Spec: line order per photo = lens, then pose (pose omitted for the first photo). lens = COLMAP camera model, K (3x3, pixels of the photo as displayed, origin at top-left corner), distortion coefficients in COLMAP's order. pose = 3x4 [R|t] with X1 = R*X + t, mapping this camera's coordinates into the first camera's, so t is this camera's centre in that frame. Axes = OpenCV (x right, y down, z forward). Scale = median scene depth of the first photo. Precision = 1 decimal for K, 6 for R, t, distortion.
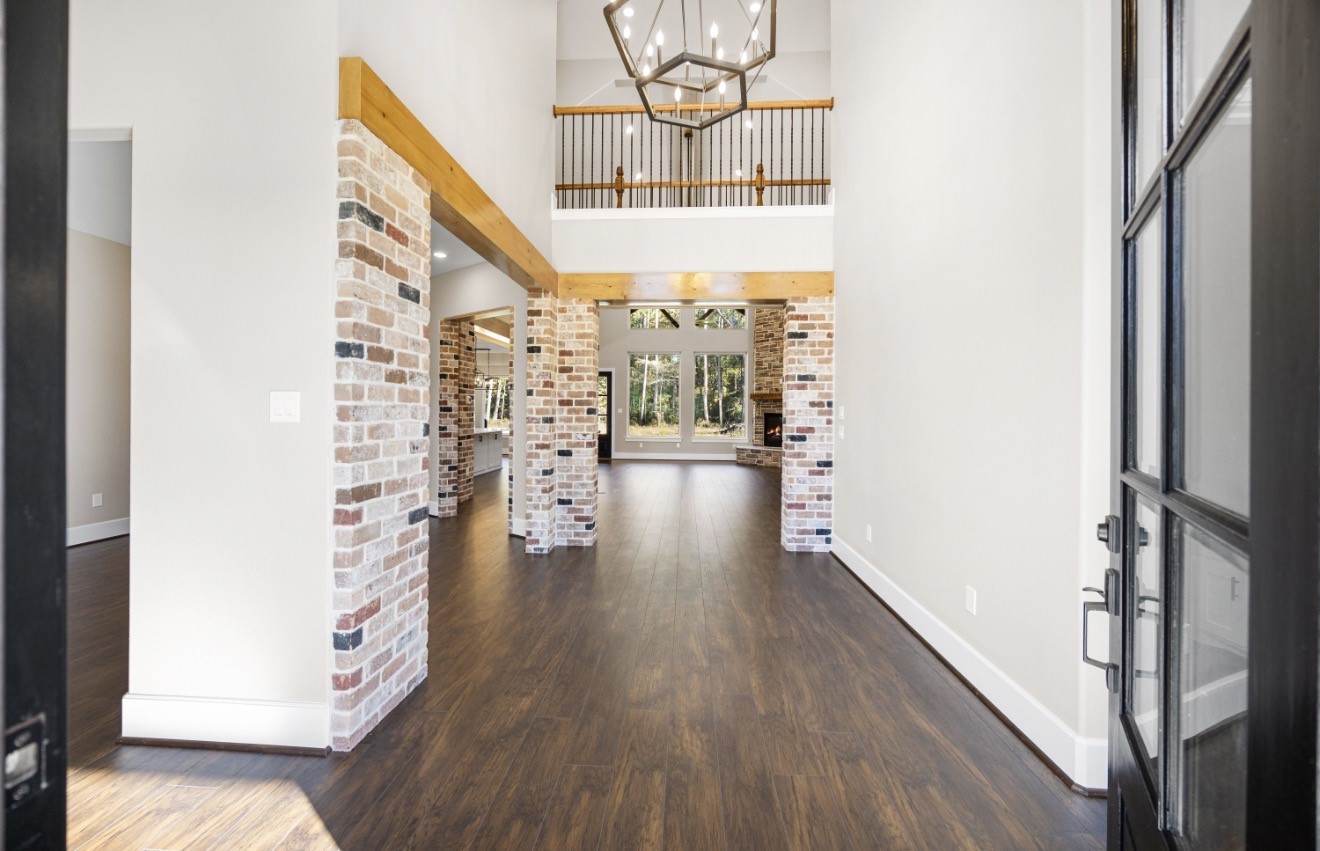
lens RADIAL K [[505.8, 0, 658.1], [0, 505.8, 415.1], [0, 0, 1]] dist [-0.005587, -0.000434]
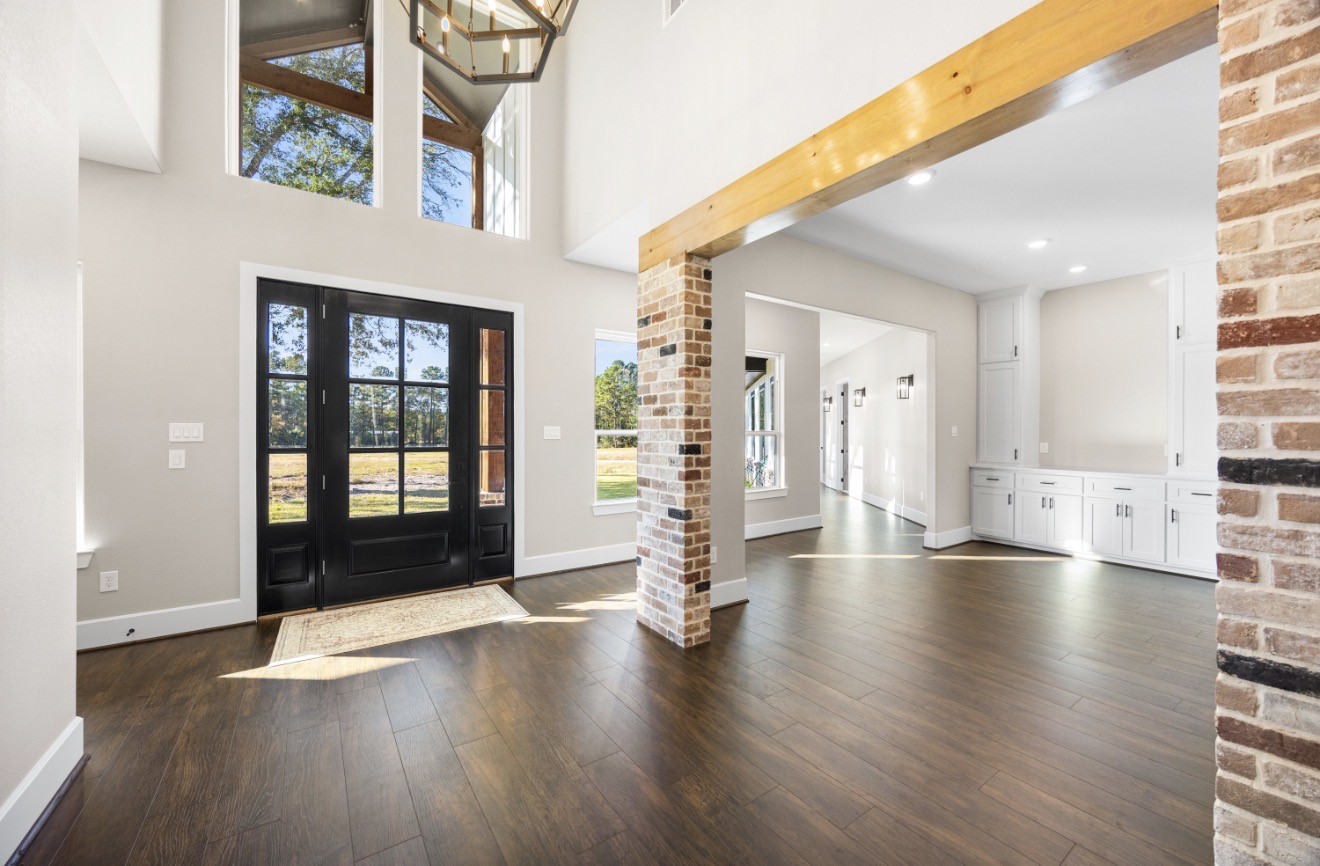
lens RADIAL K [[503.4, 0, 653.9], [0, 503.4, 435.5], [0, 0, 1]] dist [-0.003545, -0.000074]
pose [[-0.791771, -0.005629, -0.610792, 0.367252], [-0.010856, 0.999929, 0.004858, -0.011513], [0.610721, 0.010477, -0.791776, 1.968616]]
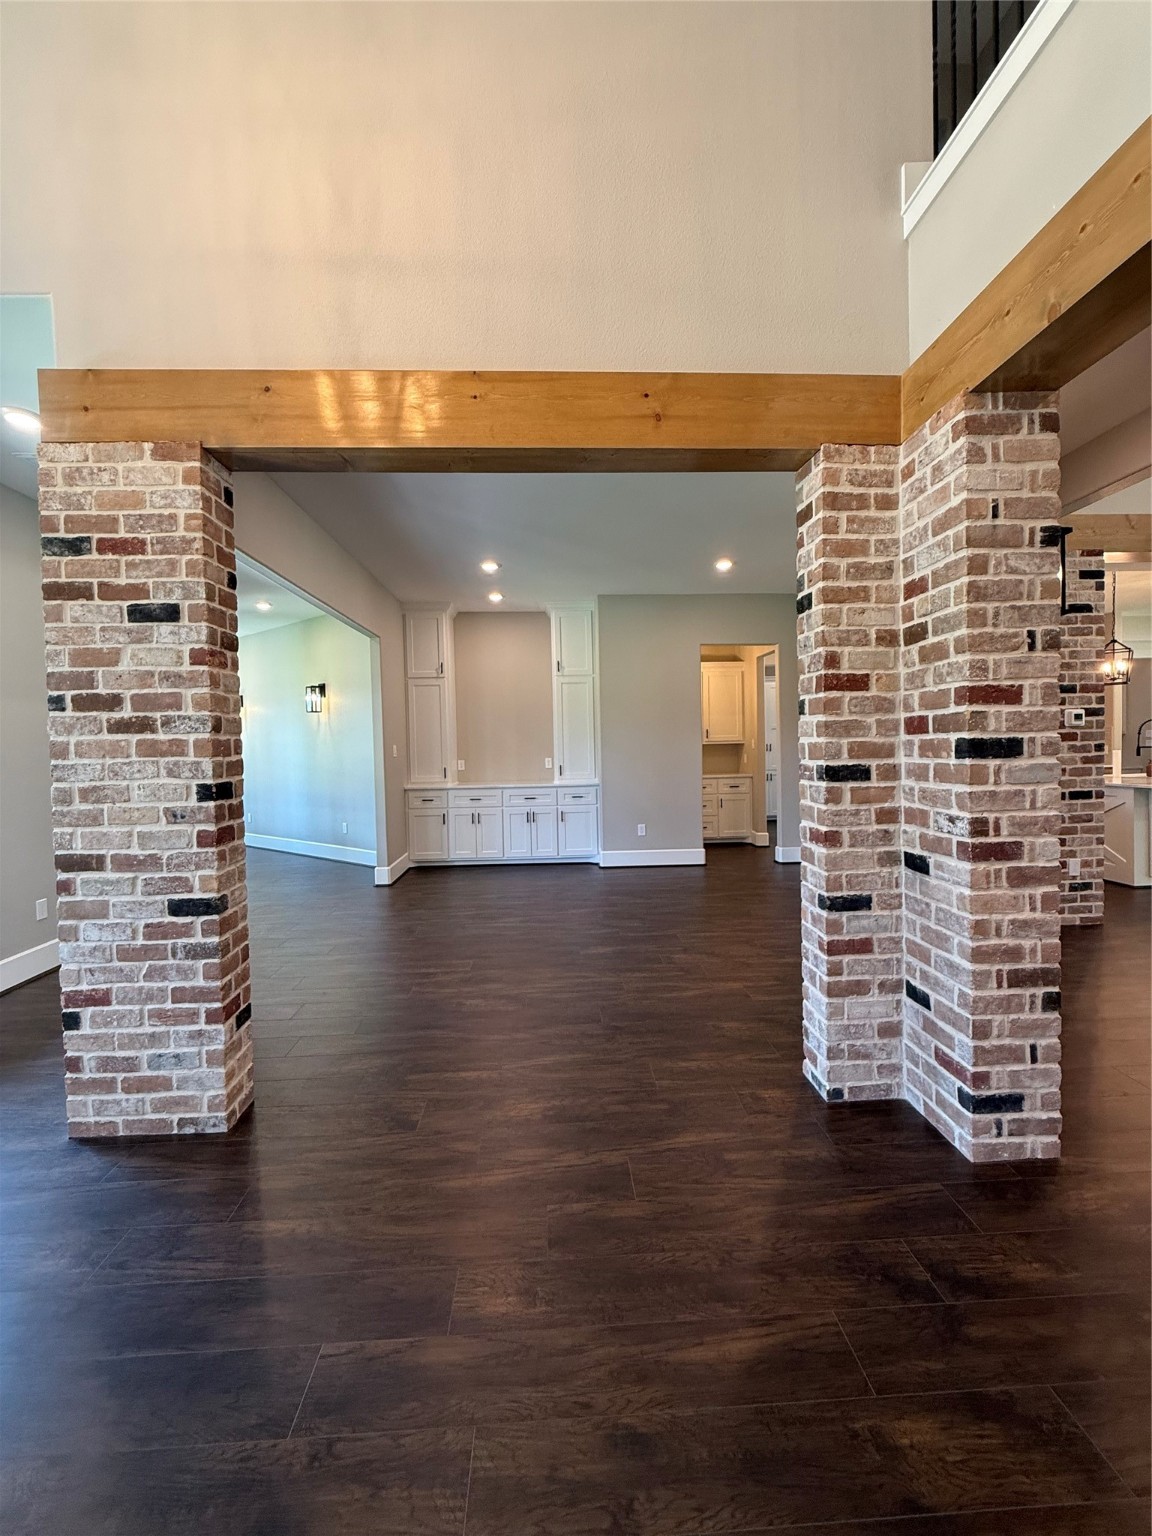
lens RADIAL K [[612.9, 0, 575.8], [0, 612.9, 765.7], [0, 0, 1]] dist [0.001126, -0.000240]
pose [[0.101811, 0.022363, -0.994552, 0.467832], [0.018248, 0.999537, 0.024343, -0.021779], [0.994636, -0.020627, 0.101356, 1.449218]]
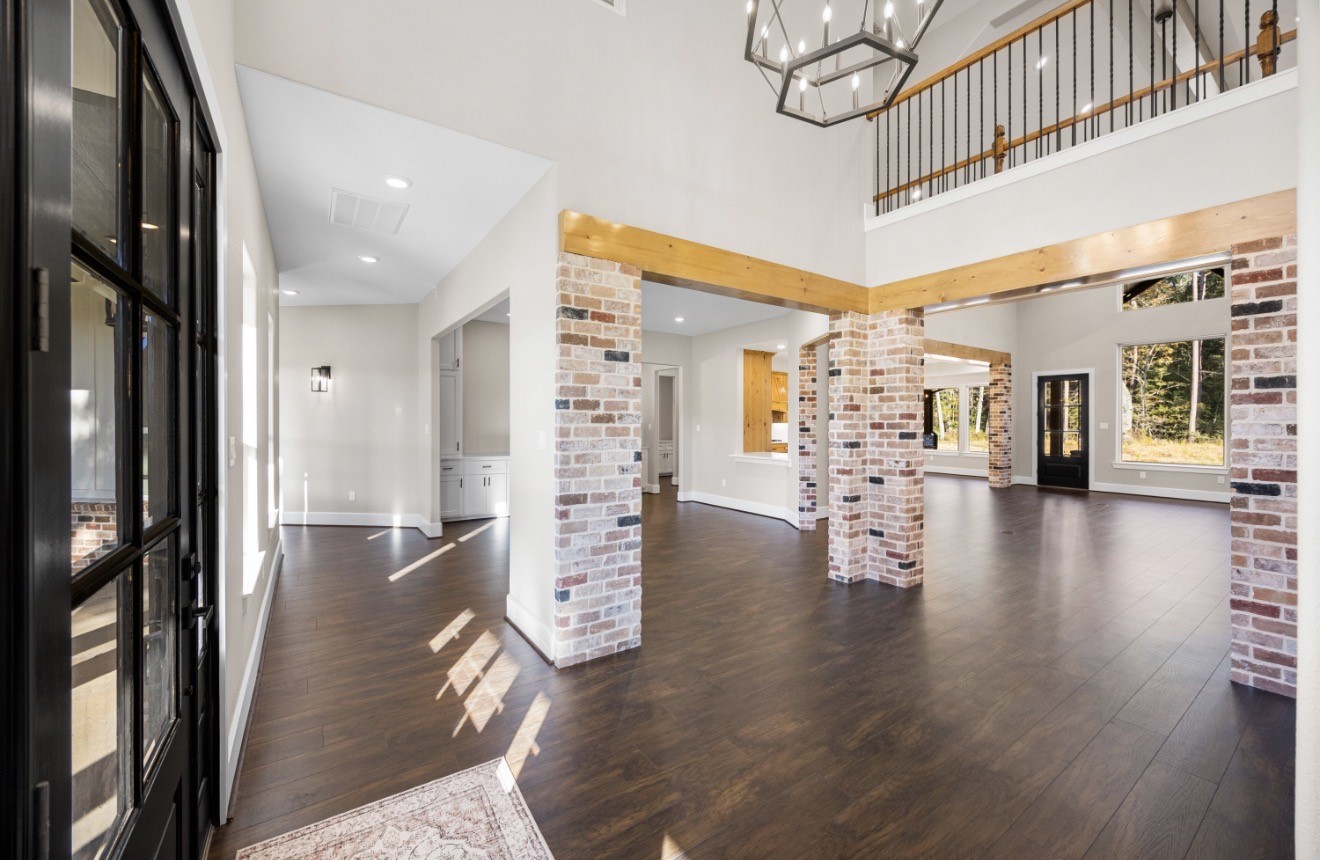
lens RADIAL K [[508.4, 0, 659.7], [0, 508.4, 424.8], [0, 0, 1]] dist [-0.003454, 0.000594]
pose [[0.614838, -0.001524, -0.788652, 0.621079], [0.000660, 0.999999, -0.001418, -0.051929], [0.788653, 0.000351, 0.614838, 0.235468]]
